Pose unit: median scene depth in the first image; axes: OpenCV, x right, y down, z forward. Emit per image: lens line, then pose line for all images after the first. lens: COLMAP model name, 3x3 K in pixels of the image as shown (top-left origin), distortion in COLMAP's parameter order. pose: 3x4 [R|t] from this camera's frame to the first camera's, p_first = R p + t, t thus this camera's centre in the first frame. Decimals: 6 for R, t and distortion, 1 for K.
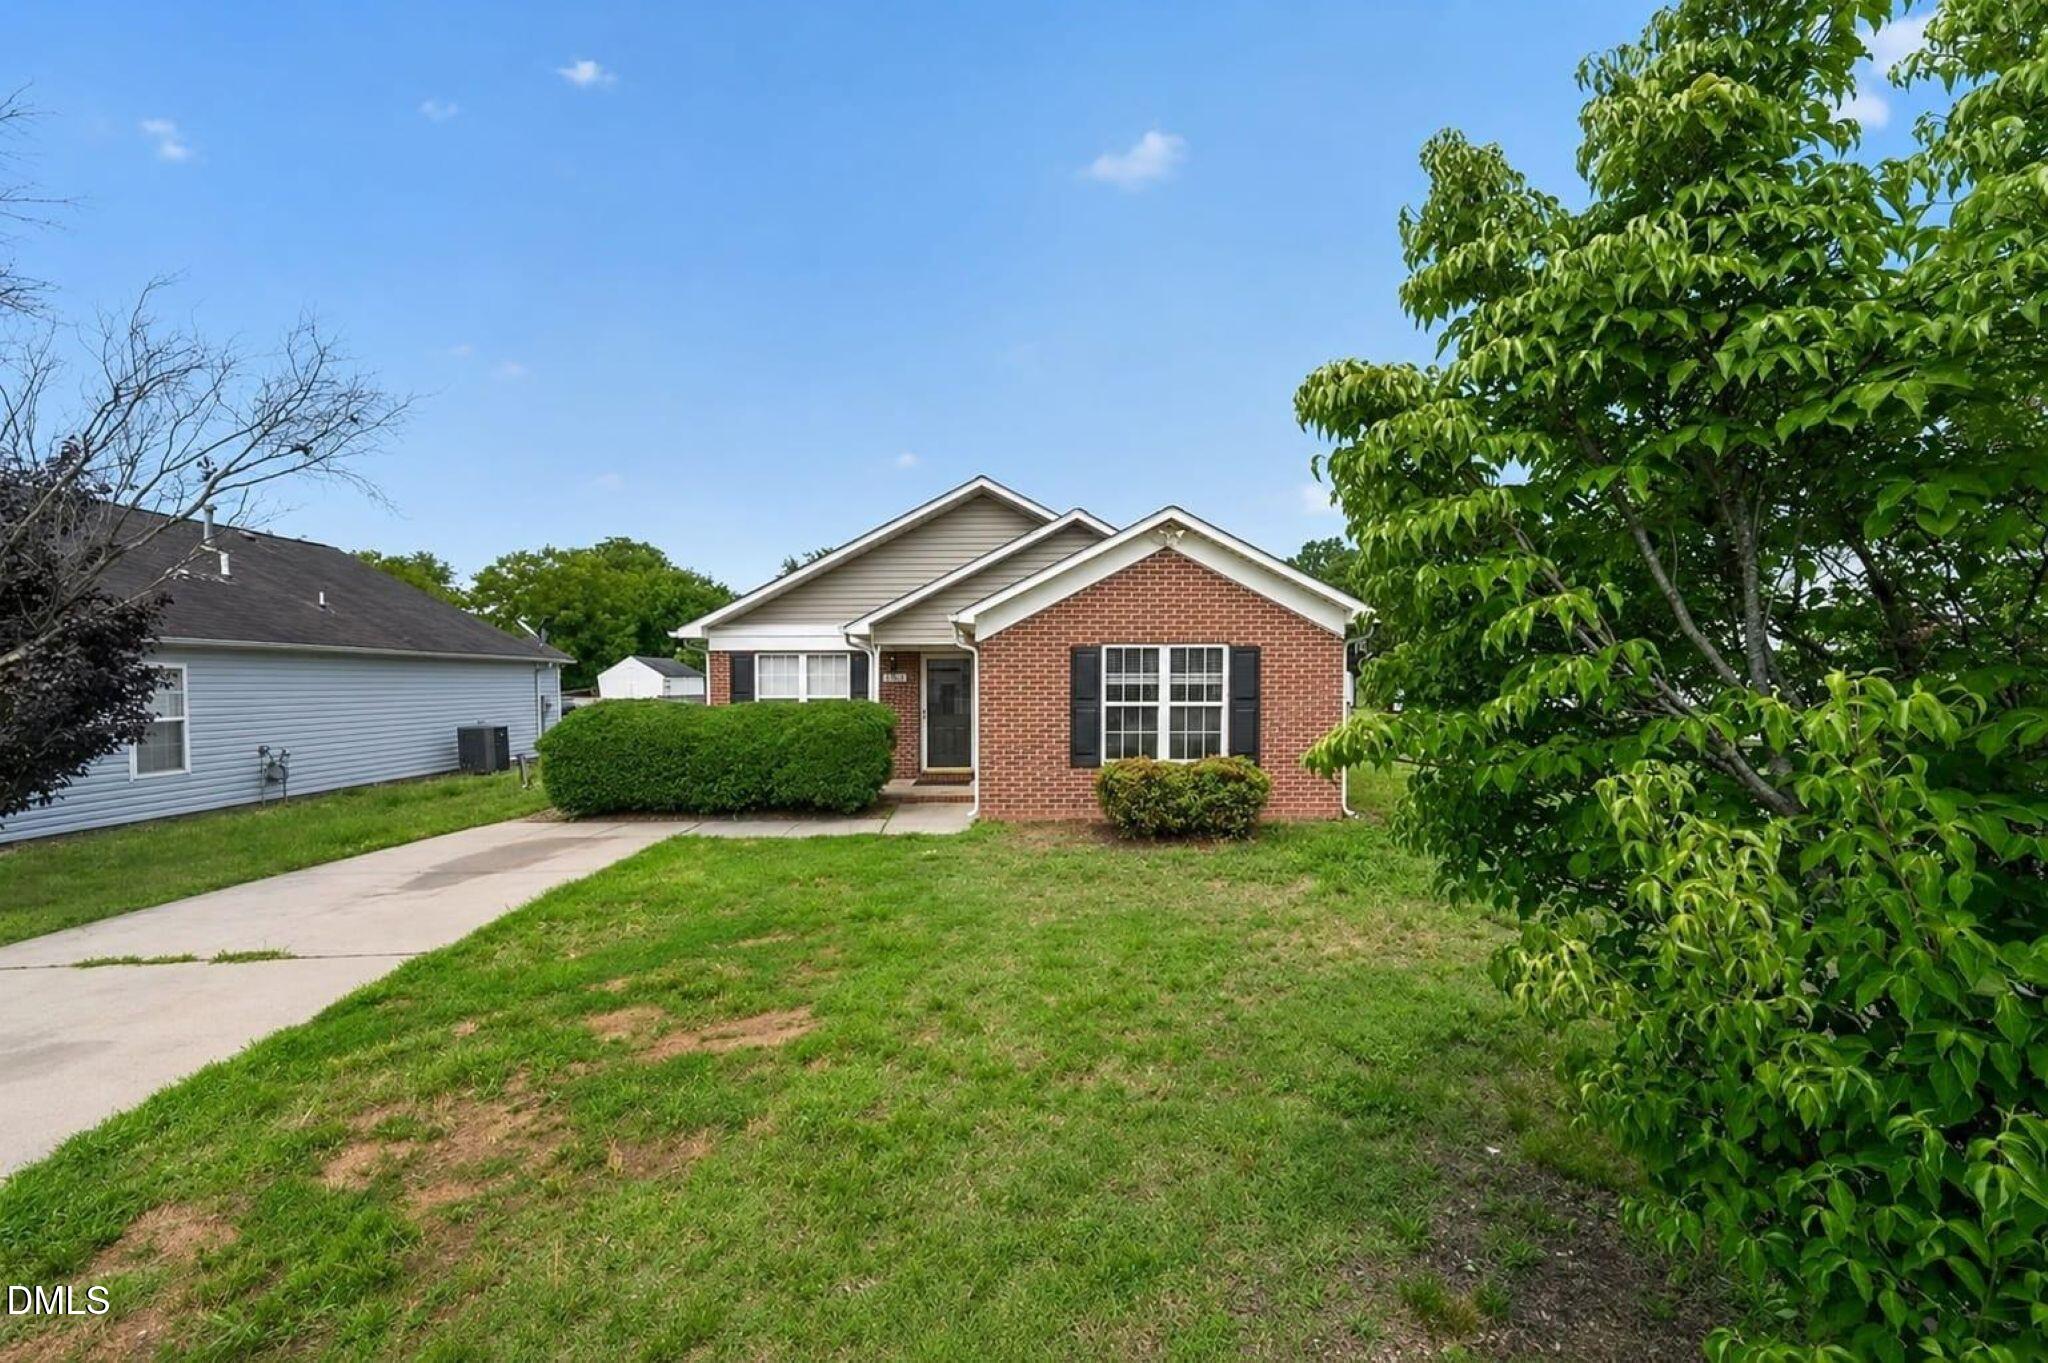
lens RADIAL K [[860.4, 0, 1017.6], [0, 860.4, 668.0], [0, 0, 1]] dist [-0.002576, -0.000198]
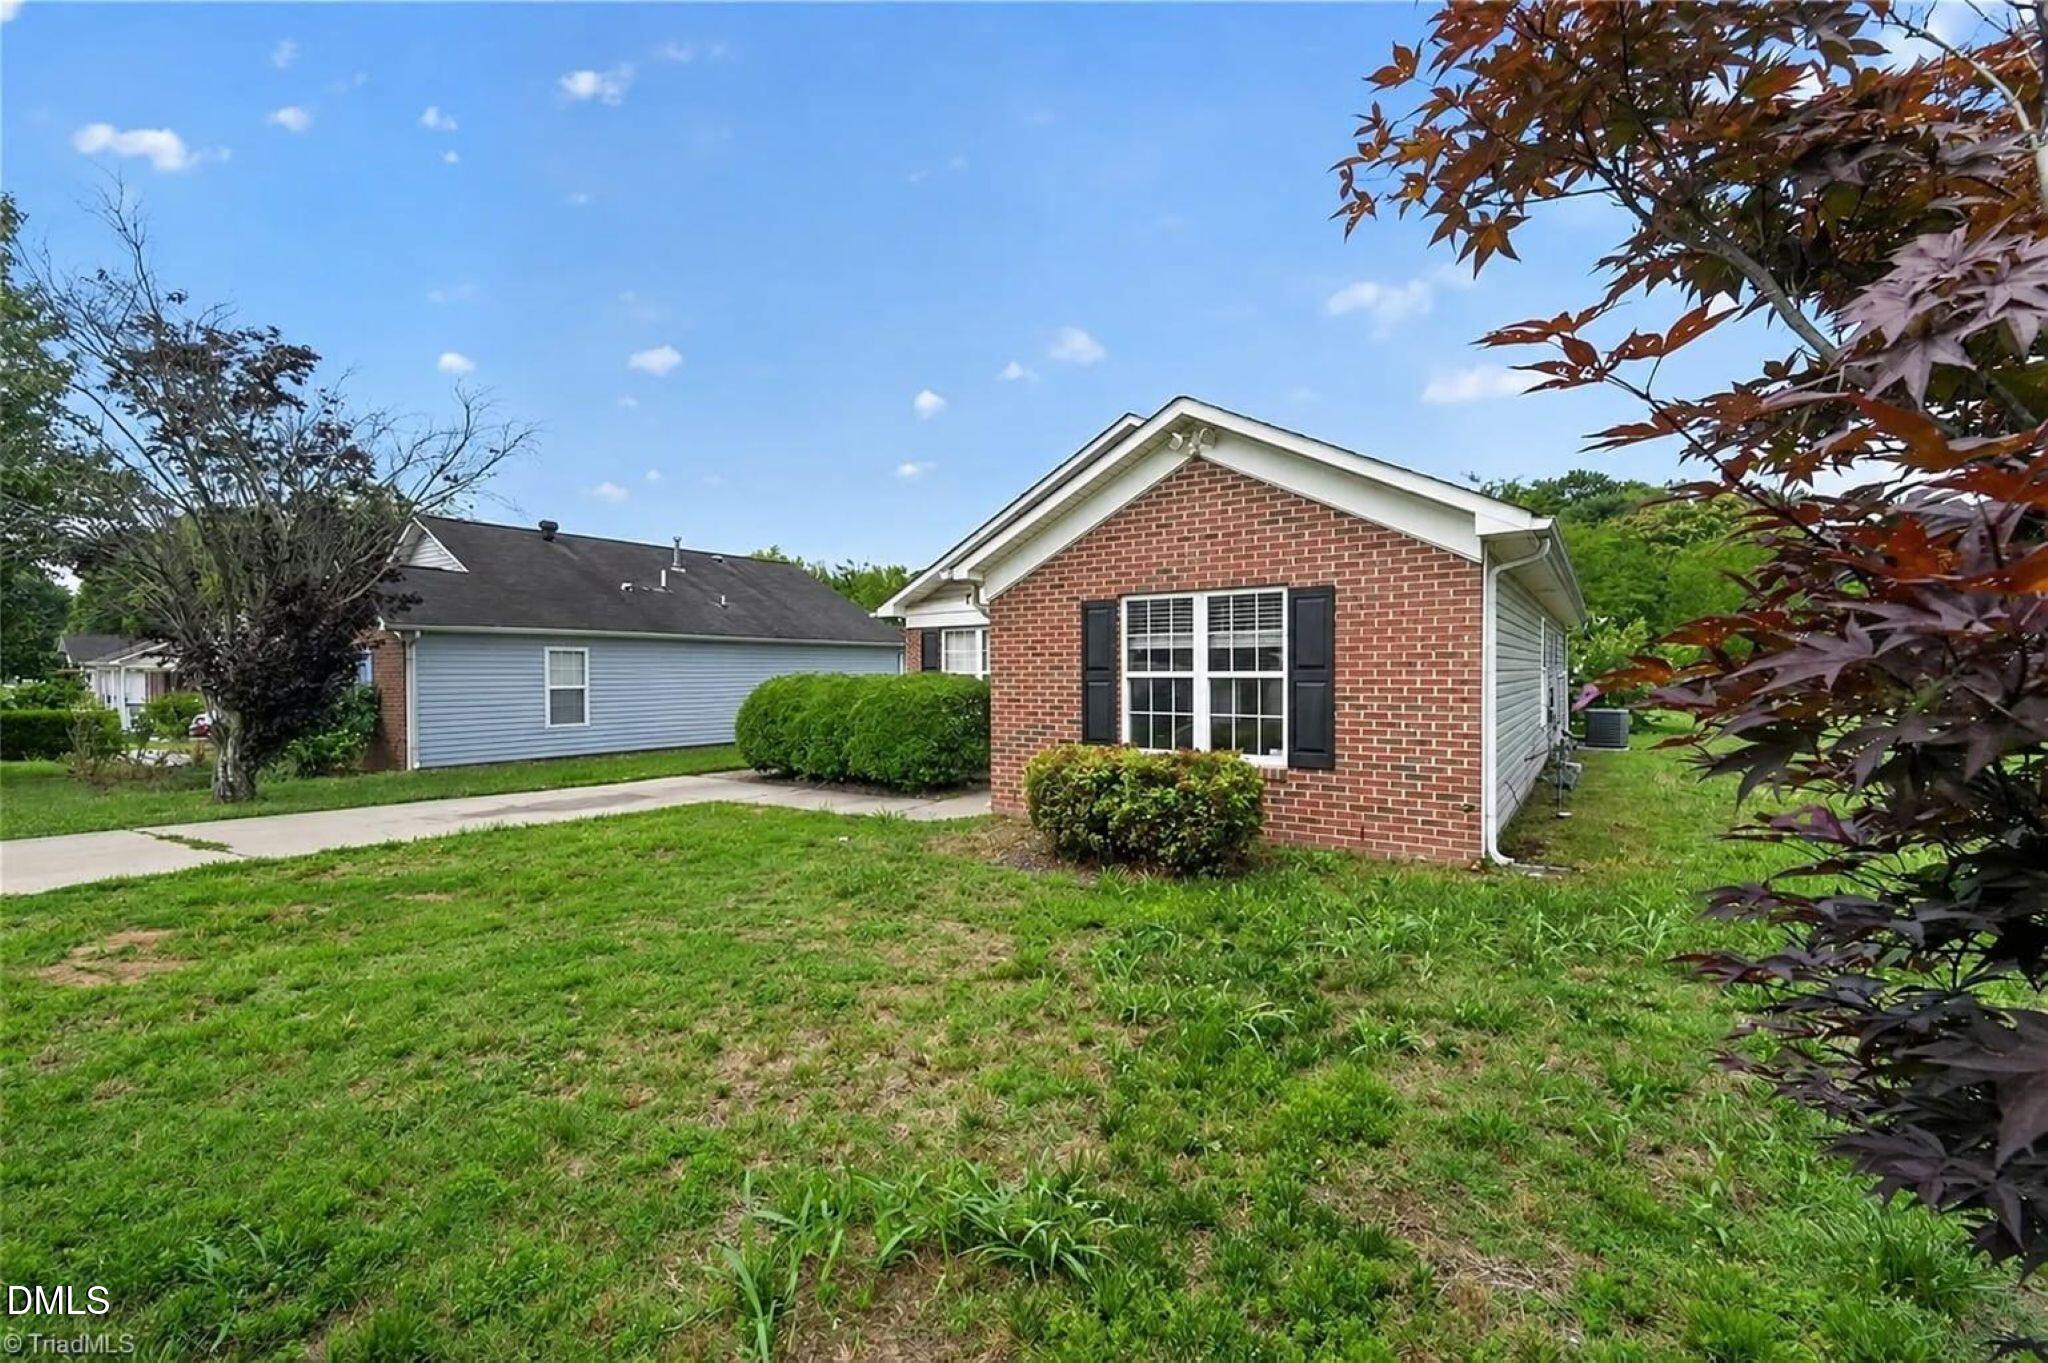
lens RADIAL K [[822.5, 0, 1024.4], [0, 822.5, 665.3], [0, 0, 1]] dist [0.023264, 0.000049]
pose [[0.821822, -0.005249, -0.569721, 0.441789], [0.007129, 0.999974, 0.001071, 0.031937], [0.569700, -0.004942, 0.821838, 0.349421]]
